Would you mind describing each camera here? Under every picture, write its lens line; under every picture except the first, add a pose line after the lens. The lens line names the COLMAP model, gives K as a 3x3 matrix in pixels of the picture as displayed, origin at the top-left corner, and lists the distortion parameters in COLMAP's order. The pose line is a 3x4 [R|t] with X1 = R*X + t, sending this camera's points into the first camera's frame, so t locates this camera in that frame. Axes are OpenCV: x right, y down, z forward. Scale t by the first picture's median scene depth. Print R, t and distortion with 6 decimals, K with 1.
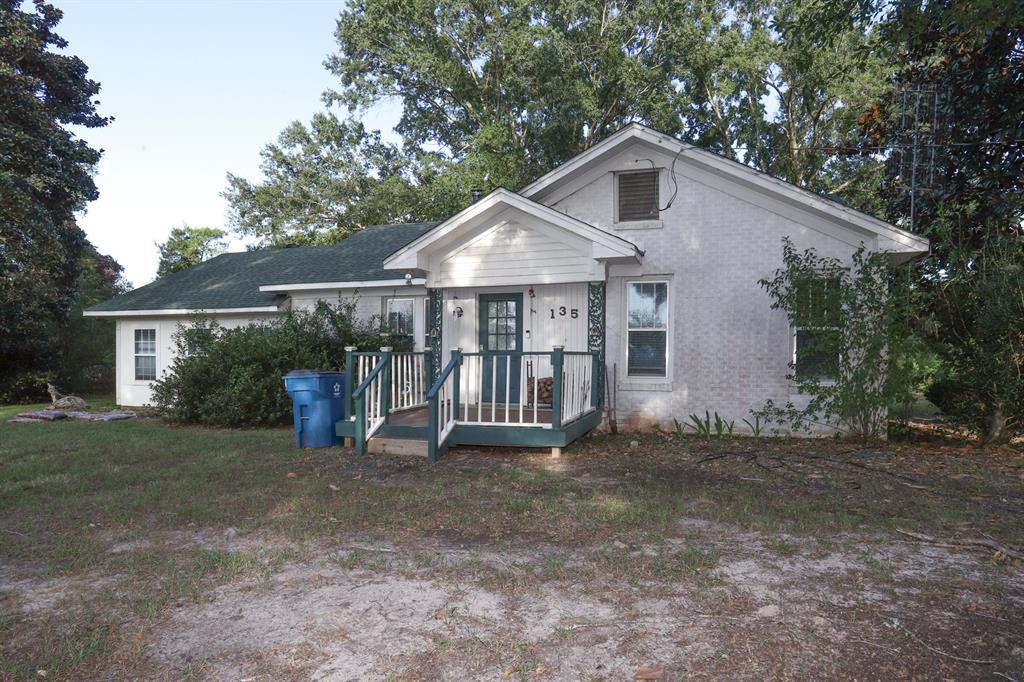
lens RADIAL K [[556.2, 0, 532.1], [0, 556.2, 351.0], [0, 0, 1]] dist [-0.032339, 0.000524]
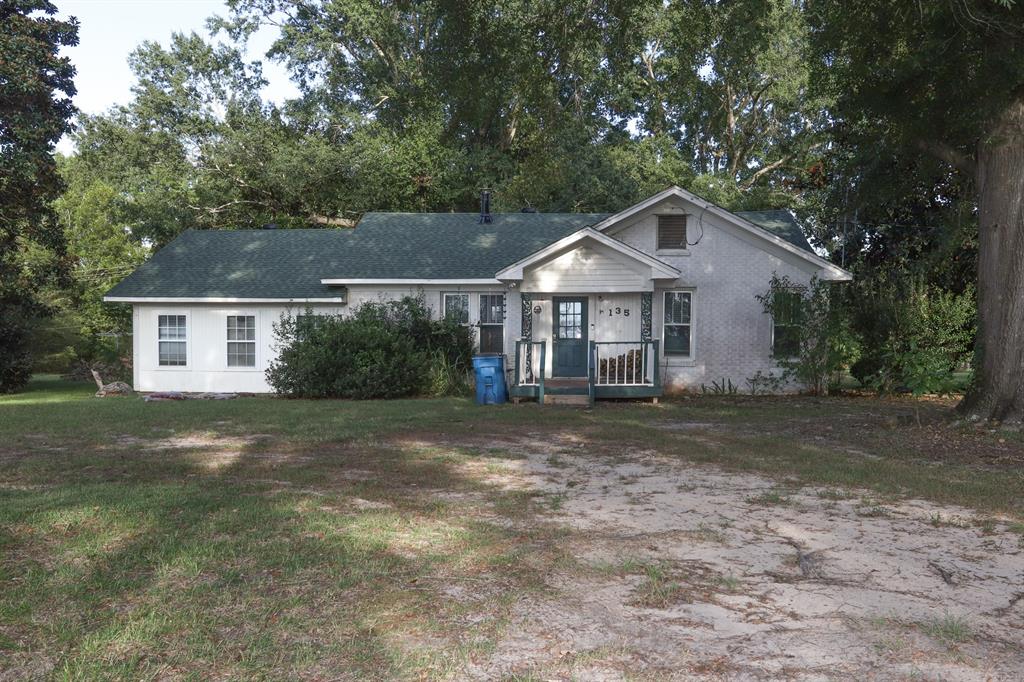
lens RADIAL K [[787.6, 0, 512.0], [0, 787.6, 341.0], [0, 0, 1]] dist [-0.000751, -0.002683]
pose [[0.976924, -0.002533, 0.213574, -0.668183], [-0.001669, 0.999809, 0.019490, -0.035568], [-0.213582, -0.019397, 0.976732, -0.939506]]
